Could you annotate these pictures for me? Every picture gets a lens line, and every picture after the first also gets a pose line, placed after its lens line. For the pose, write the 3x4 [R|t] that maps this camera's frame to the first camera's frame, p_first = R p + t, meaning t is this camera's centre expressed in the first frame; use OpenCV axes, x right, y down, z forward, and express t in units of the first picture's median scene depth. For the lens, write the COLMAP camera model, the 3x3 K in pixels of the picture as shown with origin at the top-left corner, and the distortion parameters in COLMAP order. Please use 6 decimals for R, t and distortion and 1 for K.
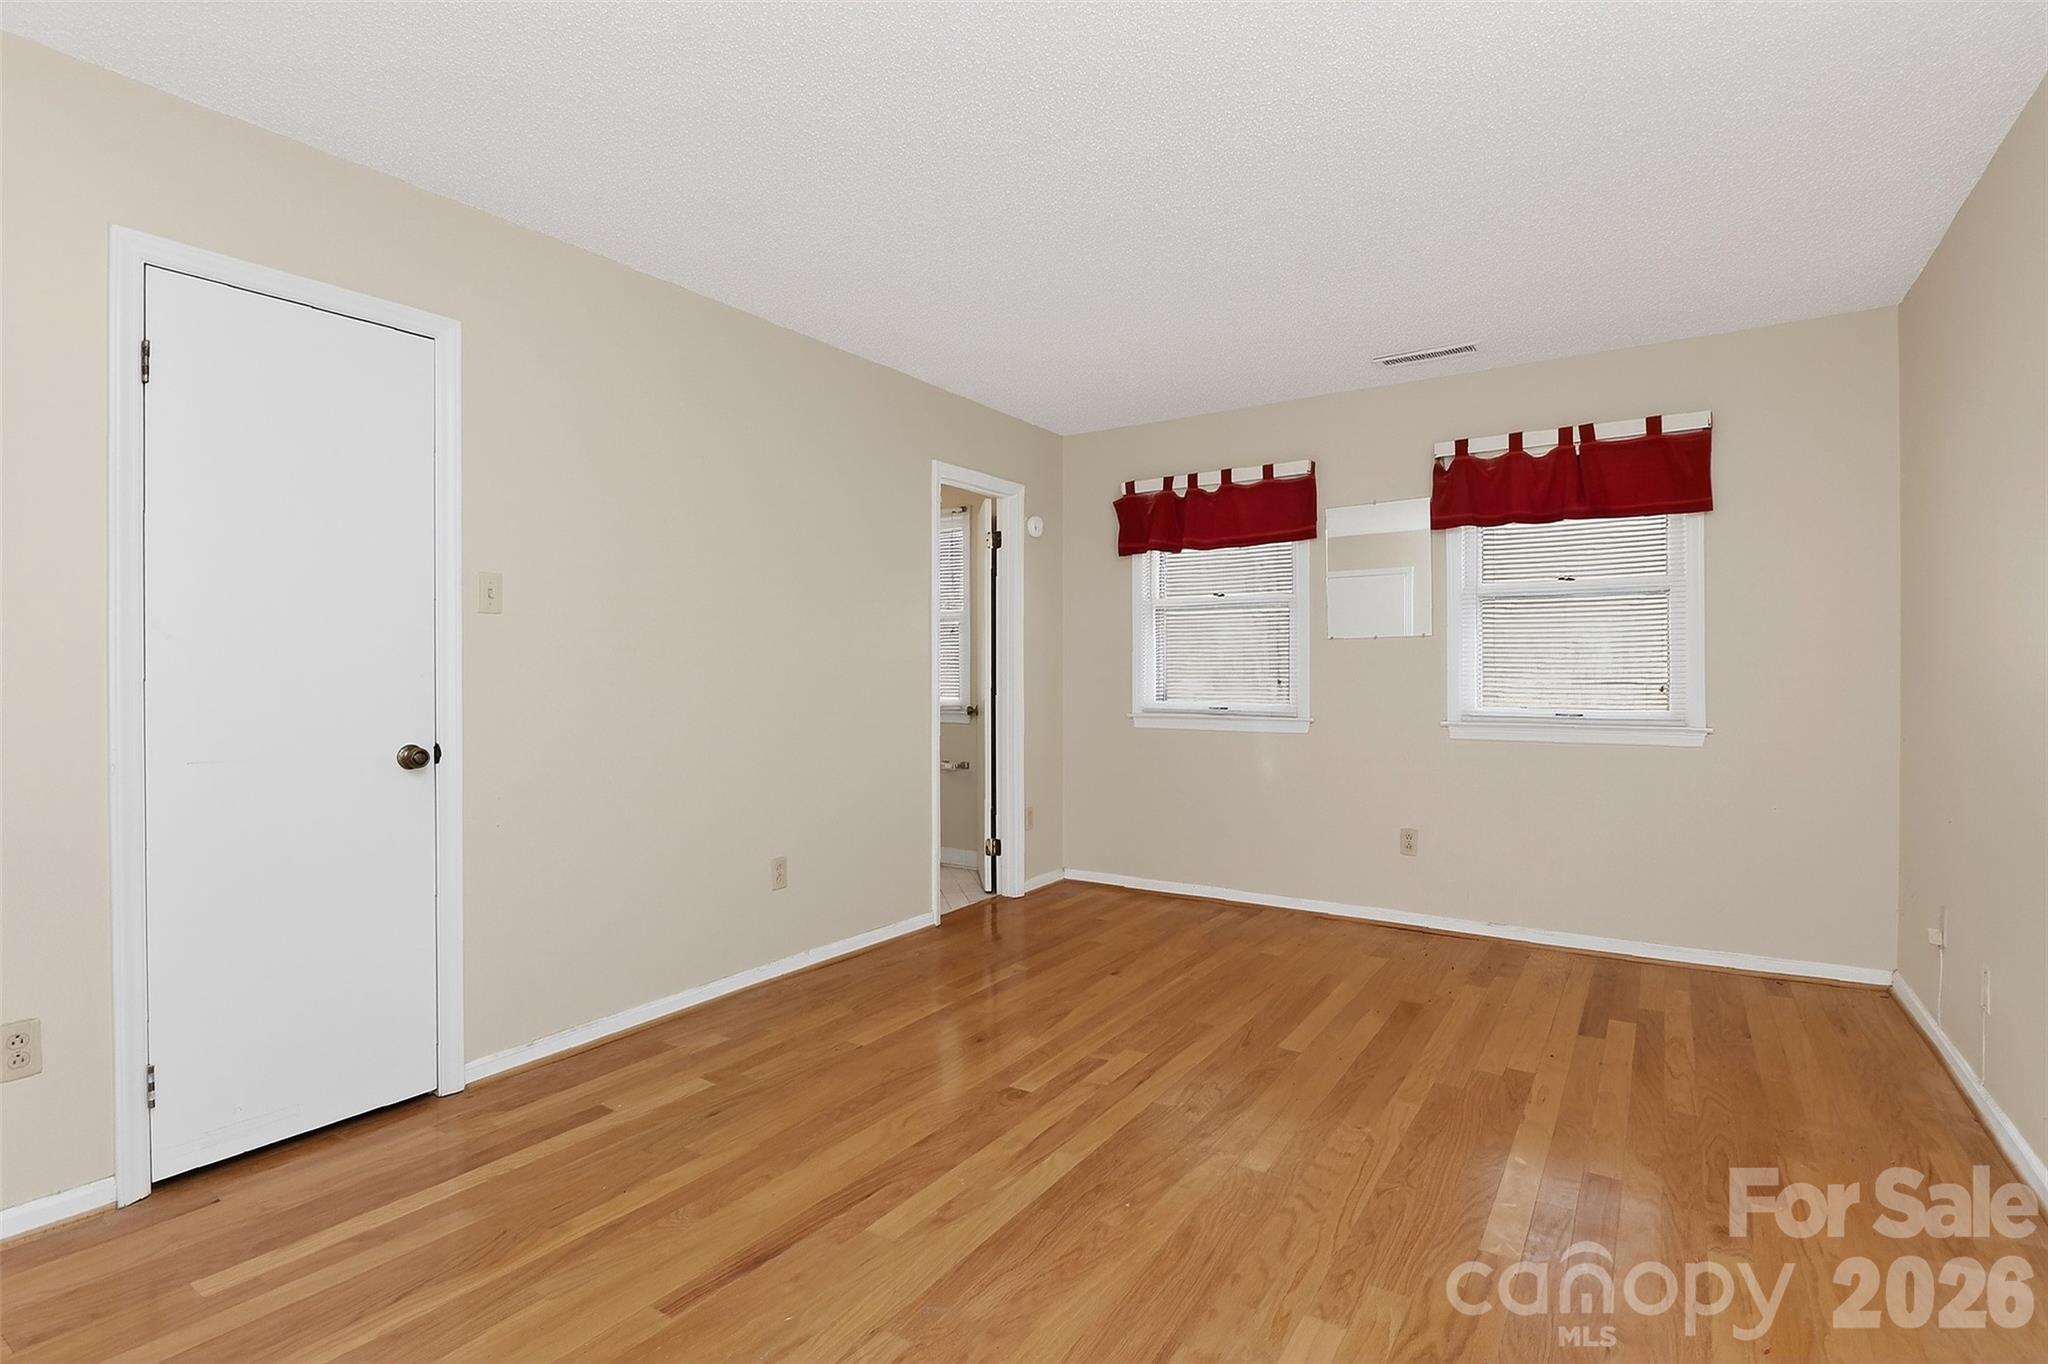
lens RADIAL K [[974.6, 0, 1023.2], [0, 974.6, 676.8], [0, 0, 1]] dist [-0.001702, -0.008630]
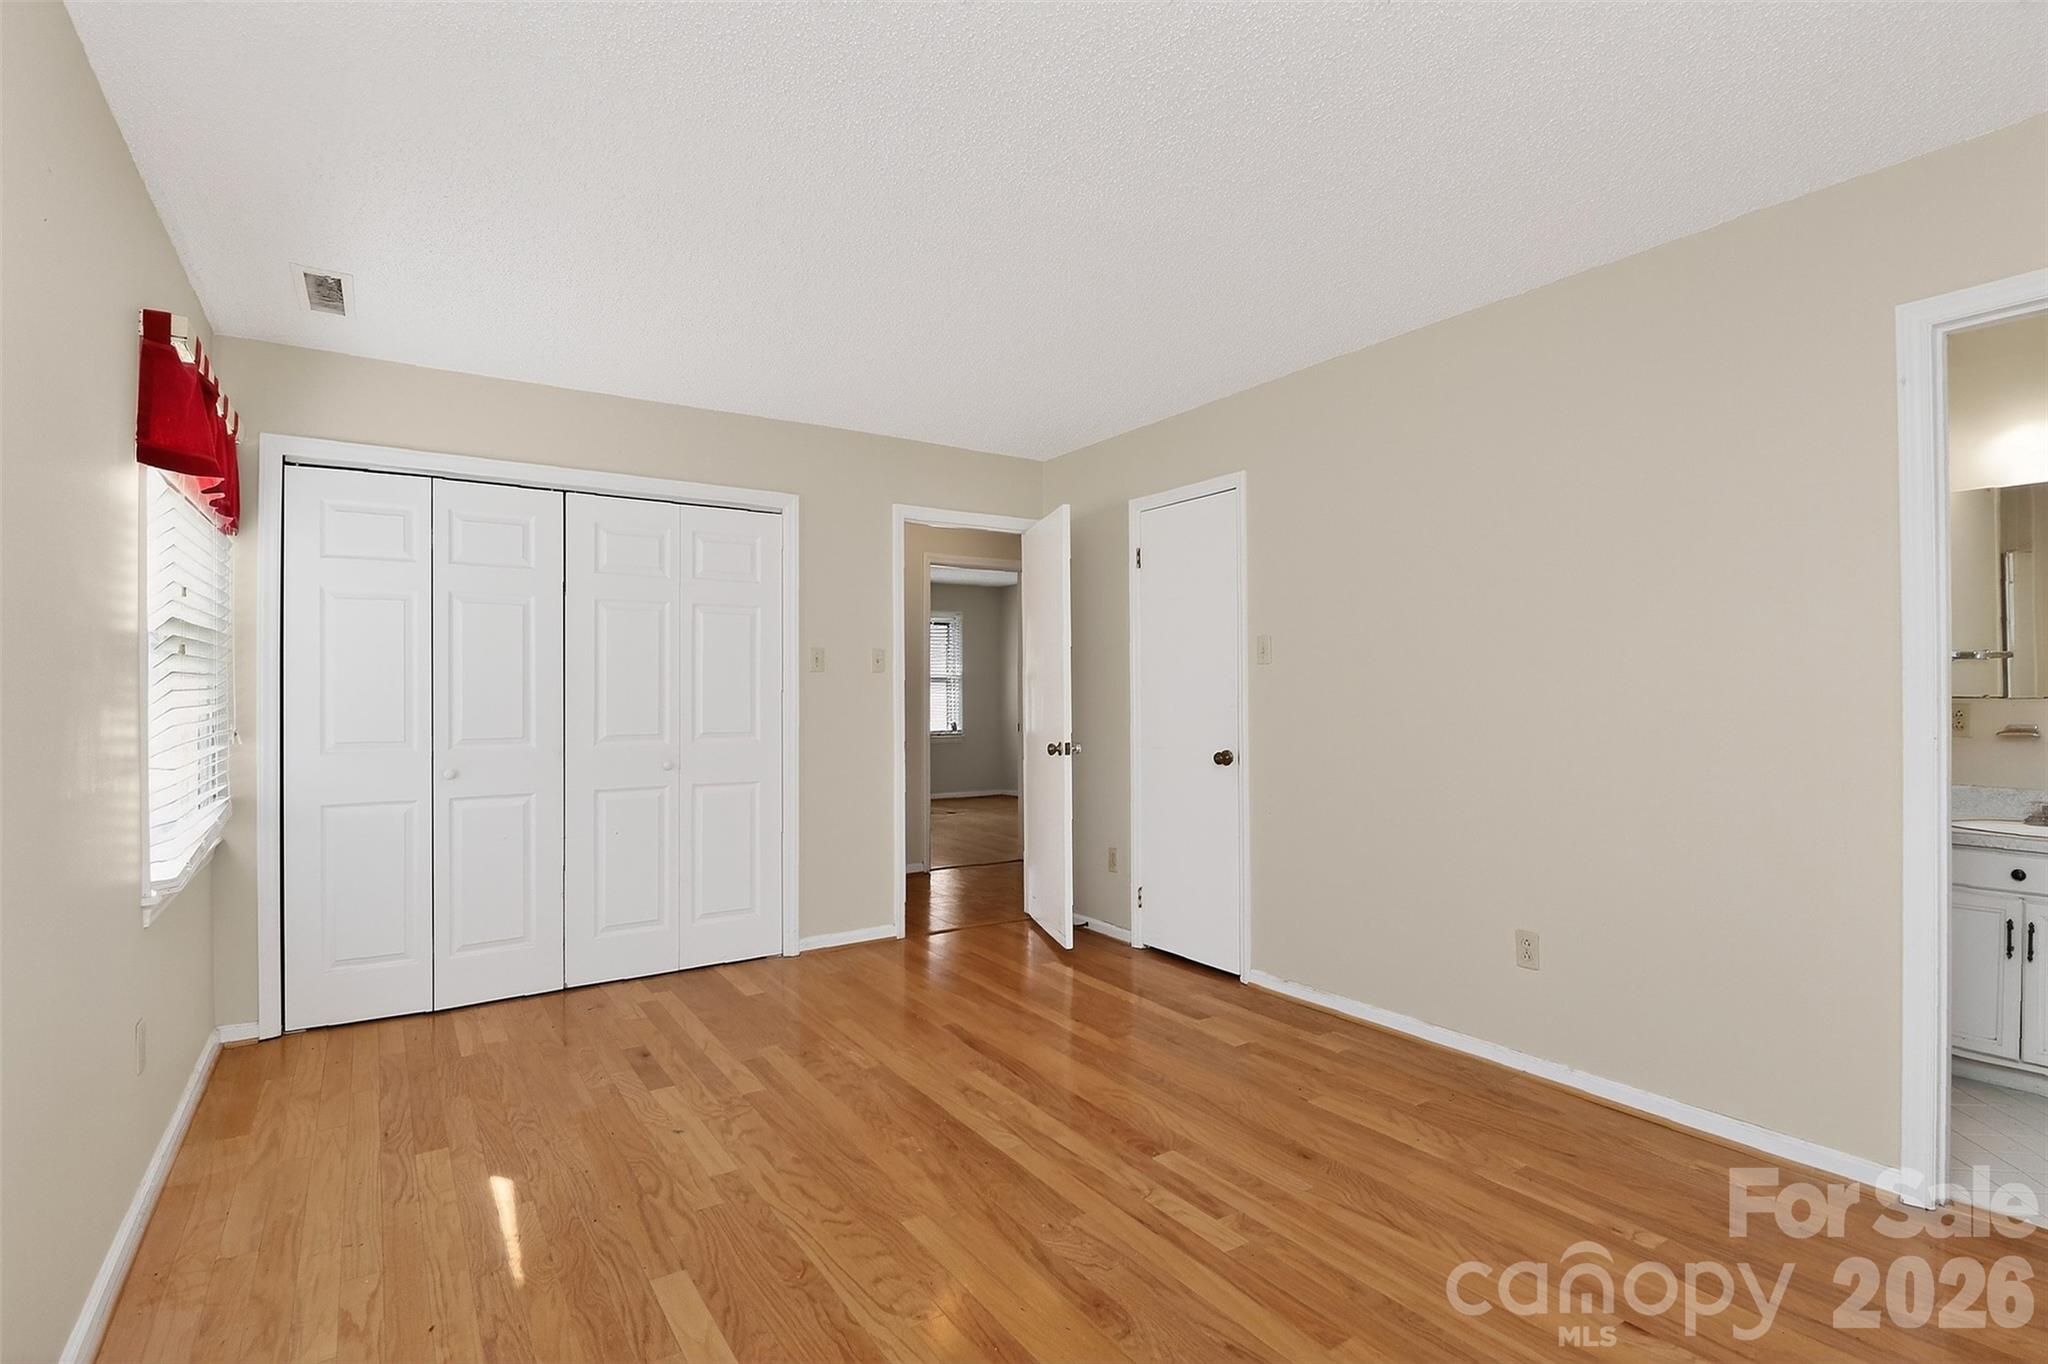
lens RADIAL K [[974.6, 0, 1023.2], [0, 974.6, 676.8], [0, 0, 1]] dist [-0.001702, -0.008630]
pose [[-0.385761, -0.007733, -0.922566, 0.986972], [-0.001018, 0.999968, -0.007956, -0.037750], [0.922598, -0.002130, -0.385757, 1.317921]]
